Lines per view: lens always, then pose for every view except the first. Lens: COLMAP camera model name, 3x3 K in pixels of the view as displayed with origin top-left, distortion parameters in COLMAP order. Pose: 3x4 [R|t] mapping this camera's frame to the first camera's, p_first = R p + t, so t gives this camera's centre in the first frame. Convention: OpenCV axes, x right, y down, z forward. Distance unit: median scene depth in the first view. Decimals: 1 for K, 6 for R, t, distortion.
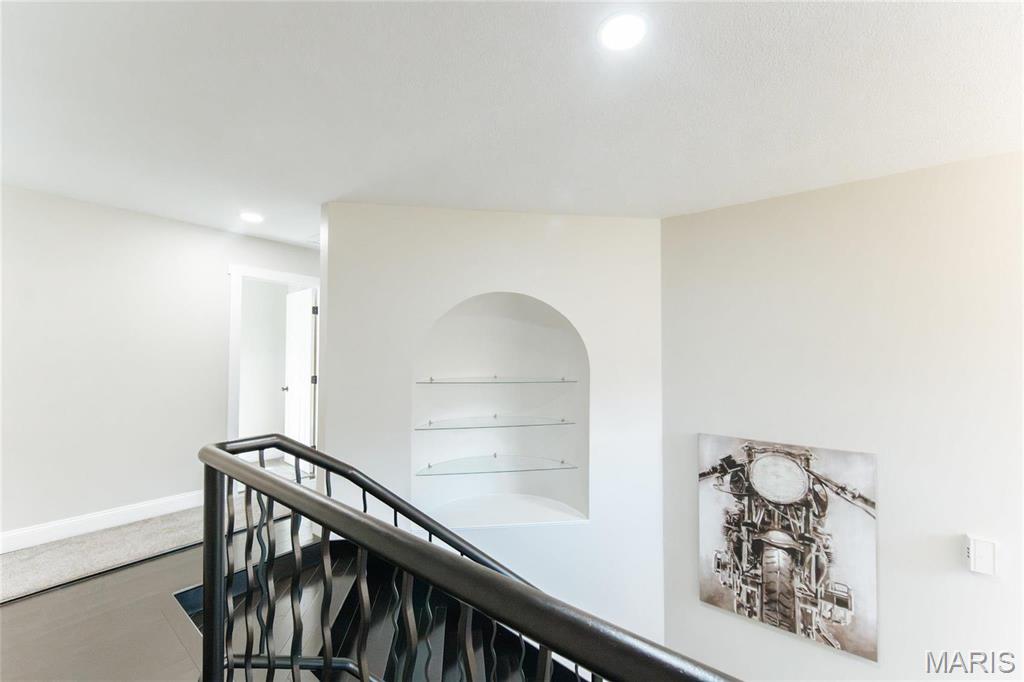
lens RADIAL K [[407.1, 0, 509.0], [0, 407.1, 343.7], [0, 0, 1]] dist [-0.004218, -0.000546]
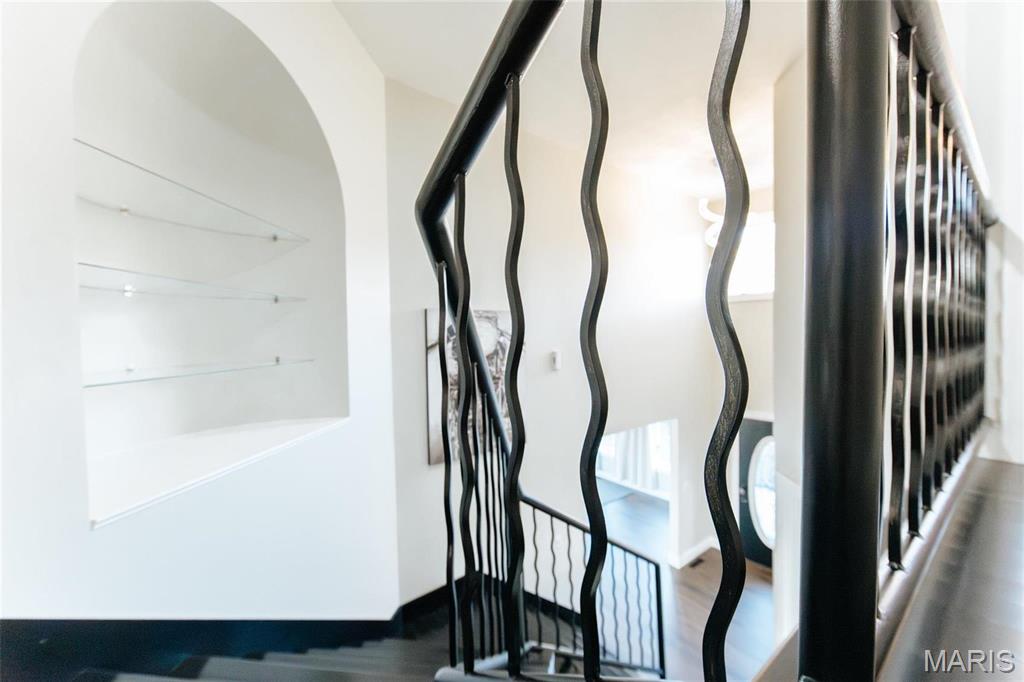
lens RADIAL K [[407.1, 0, 509.0], [0, 407.1, 343.7], [0, 0, 1]] dist [-0.004218, -0.000546]
pose [[0.256641, -0.028629, 0.966083, -0.549499], [-0.001000, 0.999553, 0.029887, 0.311565], [-0.966506, -0.008636, 0.256497, 0.587543]]
